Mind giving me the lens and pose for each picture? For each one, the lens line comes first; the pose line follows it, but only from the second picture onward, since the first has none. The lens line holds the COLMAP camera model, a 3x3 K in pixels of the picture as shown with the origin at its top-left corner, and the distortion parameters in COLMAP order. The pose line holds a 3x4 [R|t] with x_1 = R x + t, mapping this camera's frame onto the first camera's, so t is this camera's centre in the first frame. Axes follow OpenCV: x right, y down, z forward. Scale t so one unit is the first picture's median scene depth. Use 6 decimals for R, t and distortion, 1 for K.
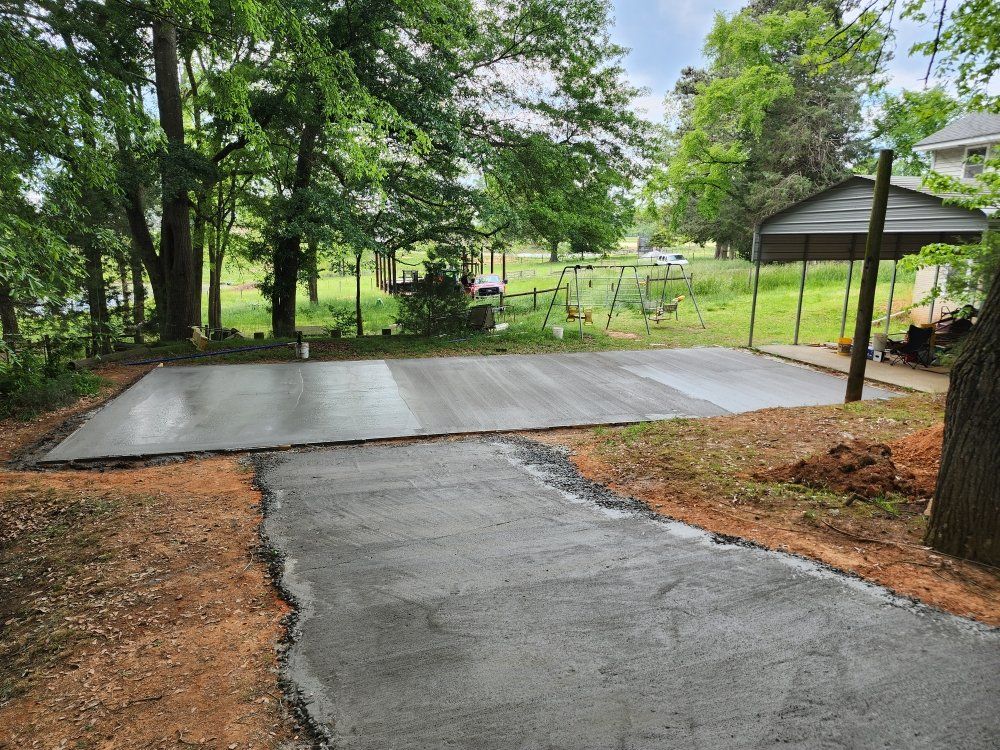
lens RADIAL K [[653.4, 0, 501.7], [0, 653.4, 371.6], [0, 0, 1]] dist [0.068864, -0.045865]
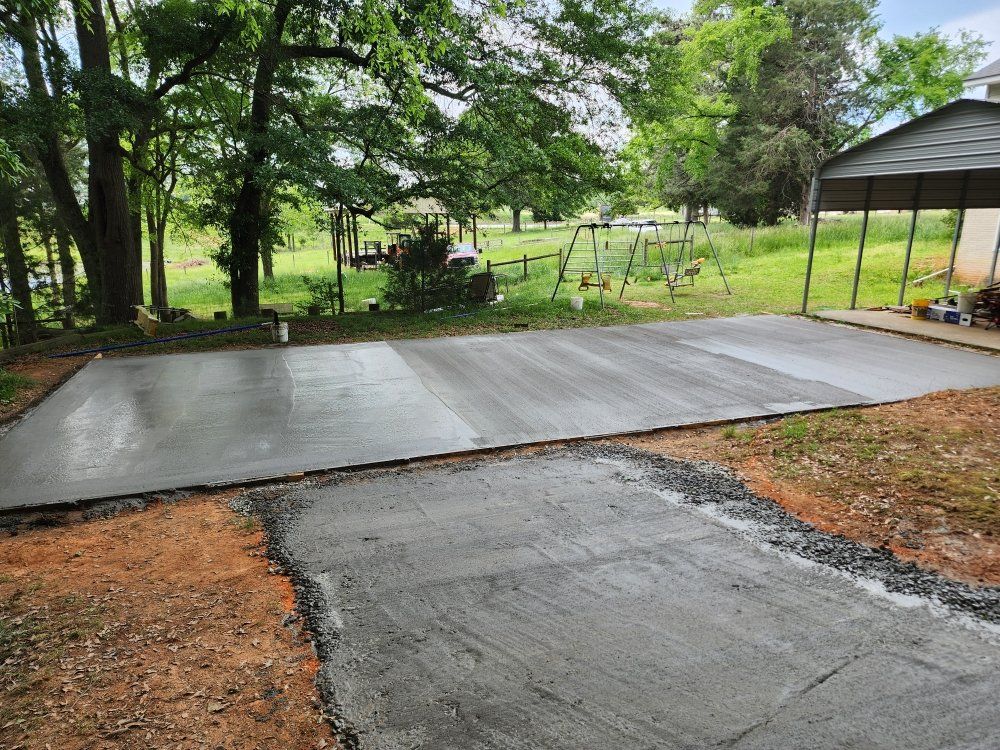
lens RADIAL K [[653.4, 0, 496.7], [0, 653.4, 379.2], [0, 0, 1]] dist [0.068864, -0.045865]
pose [[0.997506, -0.032808, 0.062490, -0.090644], [0.029644, 0.998264, 0.050894, -0.008196], [-0.064051, -0.048915, 0.996747, 0.176210]]
